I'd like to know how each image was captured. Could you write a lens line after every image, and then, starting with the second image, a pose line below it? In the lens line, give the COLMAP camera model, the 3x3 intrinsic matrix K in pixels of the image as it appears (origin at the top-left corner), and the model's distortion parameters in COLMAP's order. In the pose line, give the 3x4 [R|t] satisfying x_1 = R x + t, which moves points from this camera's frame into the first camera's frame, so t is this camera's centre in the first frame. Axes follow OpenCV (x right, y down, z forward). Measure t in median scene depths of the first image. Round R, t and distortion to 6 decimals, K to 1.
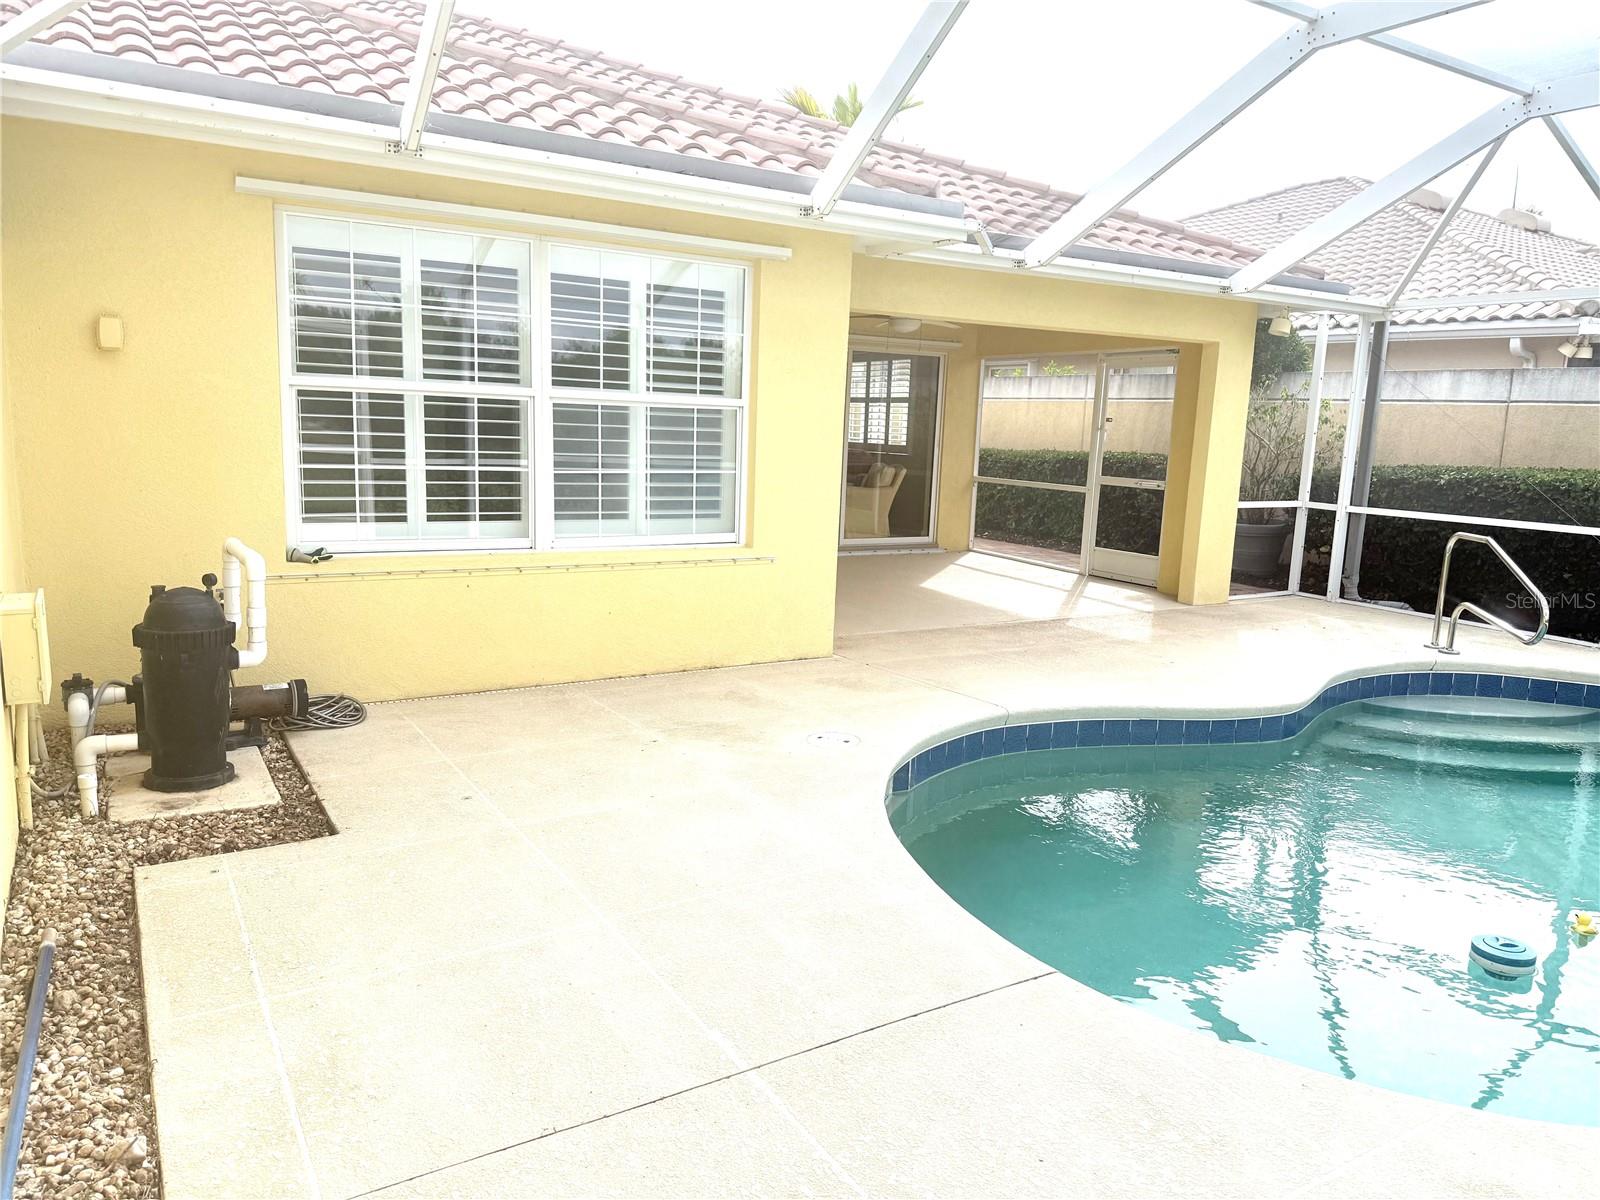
lens RADIAL K [[1149.0, 0, 801.1], [0, 1149.0, 611.3], [0, 0, 1]] dist [0.069059, -0.091930]
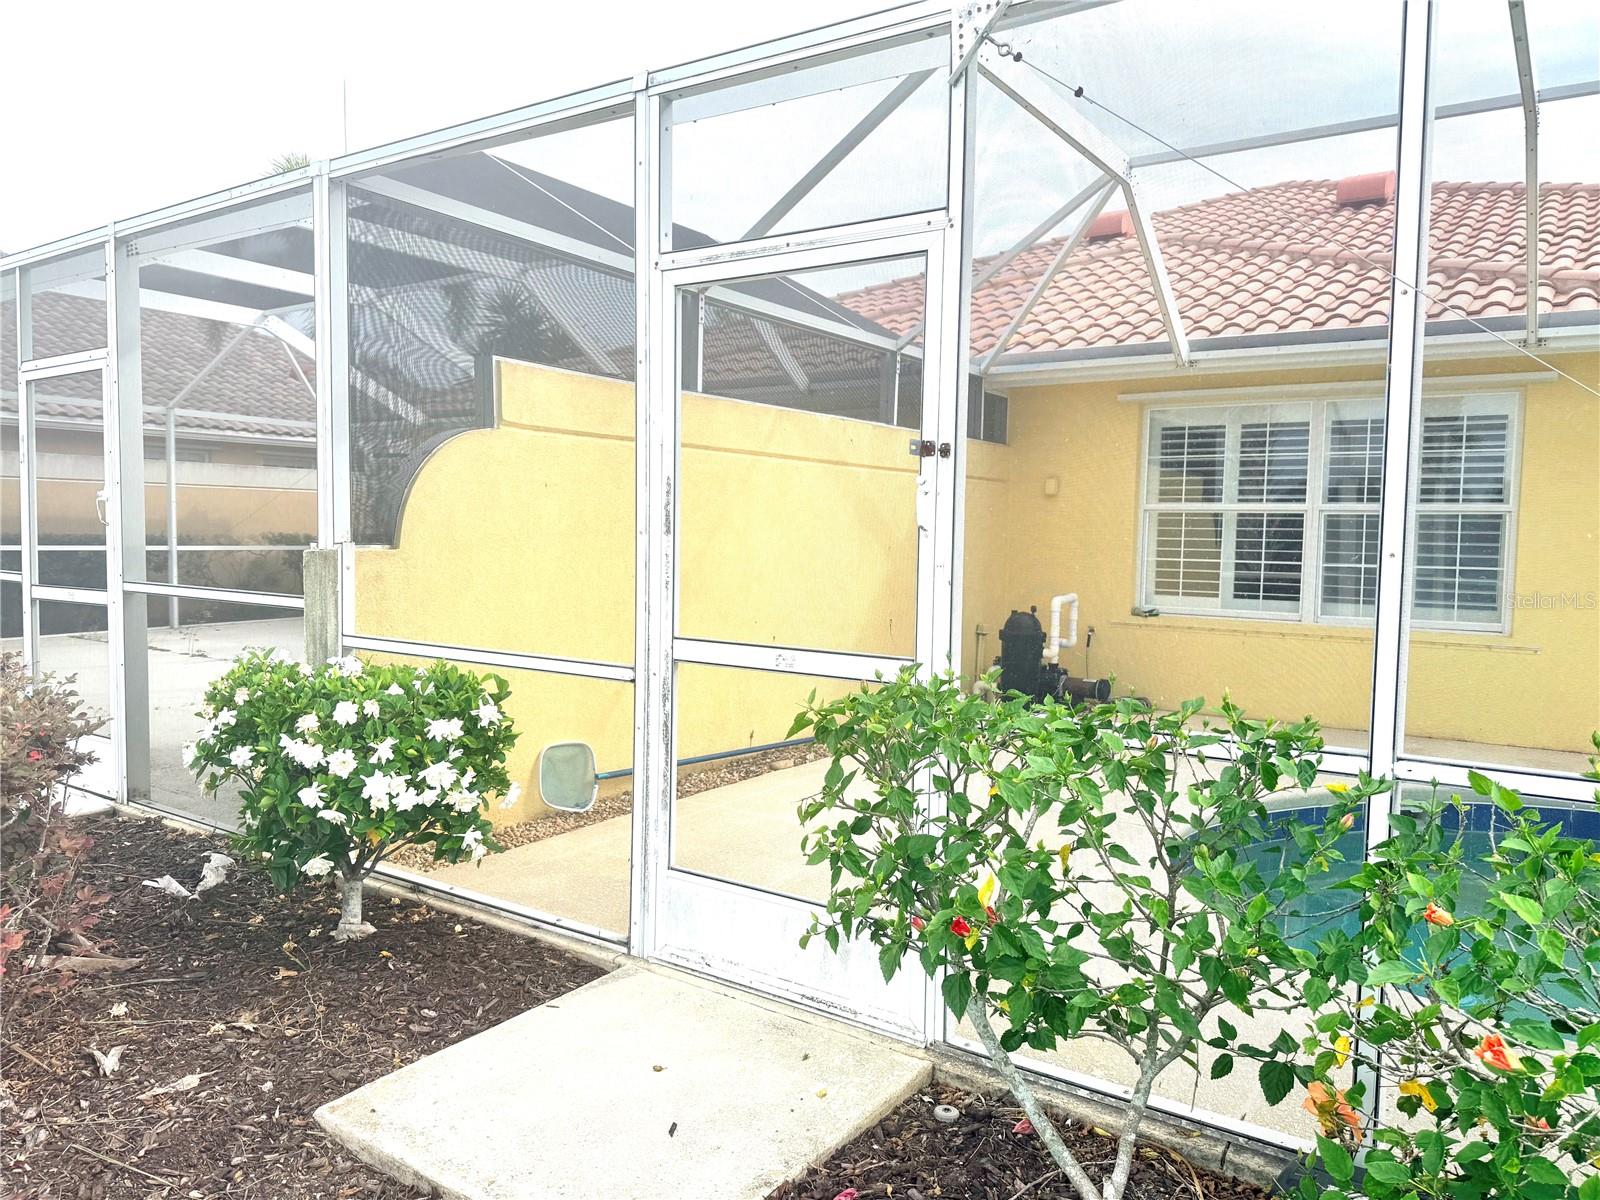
lens RADIAL K [[1149.0, 0, 803.2], [0, 1149.0, 593.8], [0, 0, 1]] dist [0.069059, -0.091930]
pose [[0.401848, 0.014486, -0.915592, 0.793767], [-0.160316, 0.985545, -0.054769, 0.083215], [0.901564, 0.168793, 0.398362, -0.071917]]
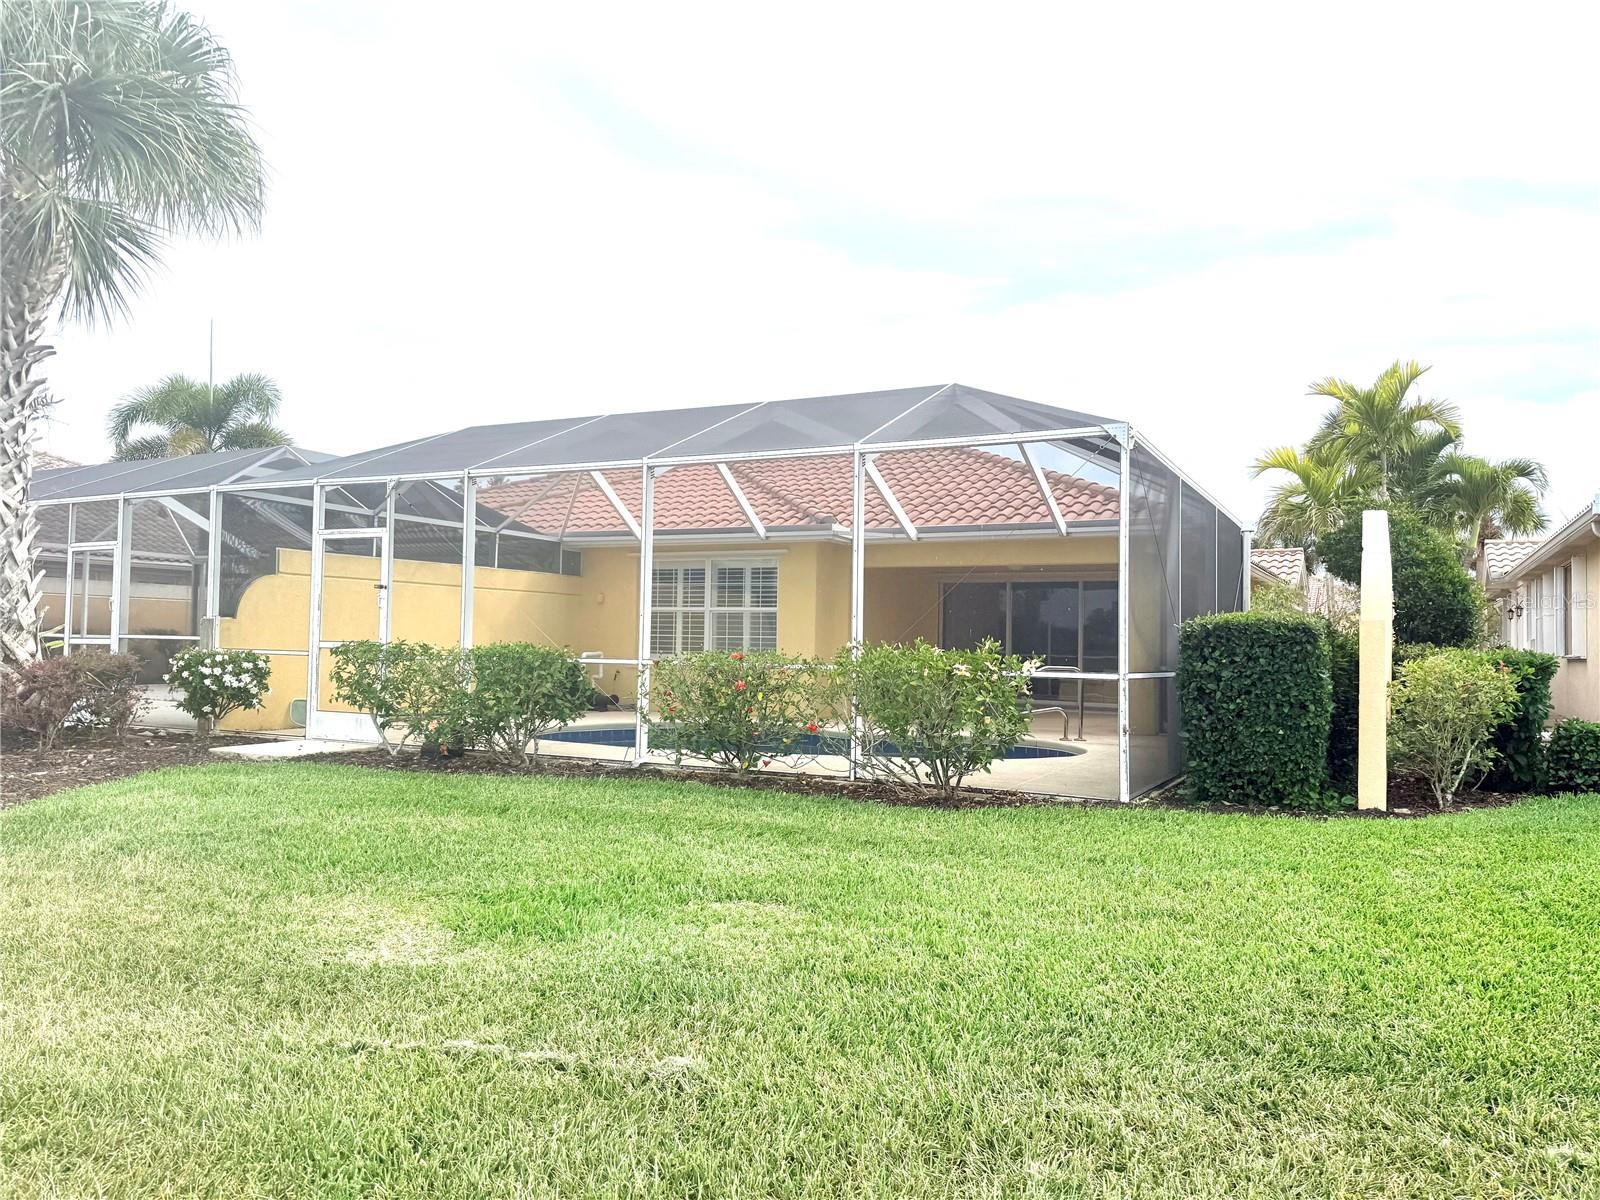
lens RADIAL K [[1149.0, 0, 792.8], [0, 1149.0, 603.6], [0, 0, 1]] dist [0.069059, -0.091930]
pose [[0.497976, -0.062807, -0.864913, 2.338994], [-0.151097, 0.975834, -0.157856, 0.209757], [0.853926, 0.209294, 0.476452, -0.162433]]
